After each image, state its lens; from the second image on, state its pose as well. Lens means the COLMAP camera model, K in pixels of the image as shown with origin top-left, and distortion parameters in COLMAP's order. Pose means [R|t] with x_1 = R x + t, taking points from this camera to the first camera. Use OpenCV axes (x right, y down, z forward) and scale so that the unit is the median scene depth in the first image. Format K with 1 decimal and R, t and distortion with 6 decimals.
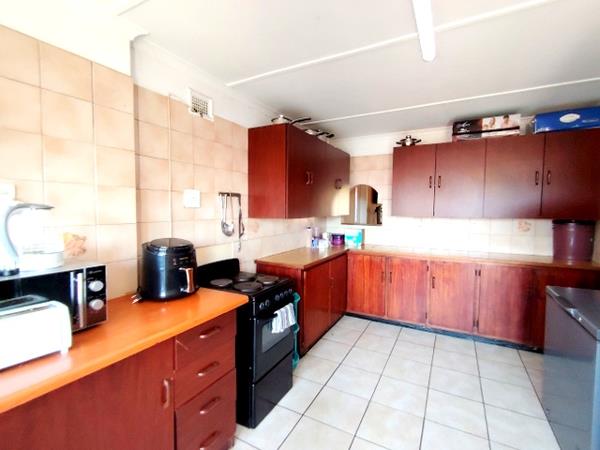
lens RADIAL K [[283.2, 0, 300.0], [0, 283.2, 225.0], [0, 0, 1]] dist [0.001804, -0.000099]
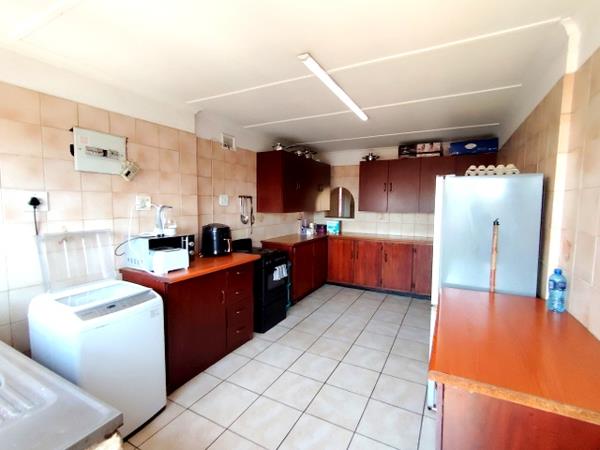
lens RADIAL K [[283.2, 0, 300.0], [0, 283.2, 225.0], [0, 0, 1]] dist [0.001804, -0.000099]
pose [[0.999987, 0.000691, 0.005081, 0.039242], [-0.000783, 0.999832, 0.018319, 0.015029], [-0.005067, -0.018323, 0.999819, -0.516507]]
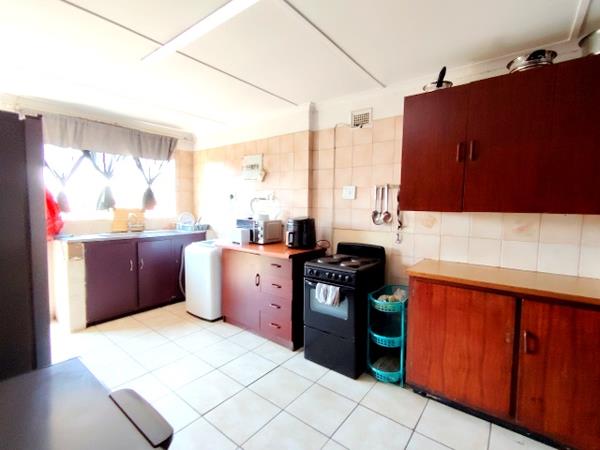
lens RADIAL K [[283.2, 0, 300.0], [0, 283.2, 225.0], [0, 0, 1]] dist [0.001804, -0.000099]
pose [[-0.166513, 0.072498, -0.983371, 0.824092], [-0.066597, 0.994189, 0.084572, -0.031935], [0.983788, 0.079572, -0.160717, 0.819198]]
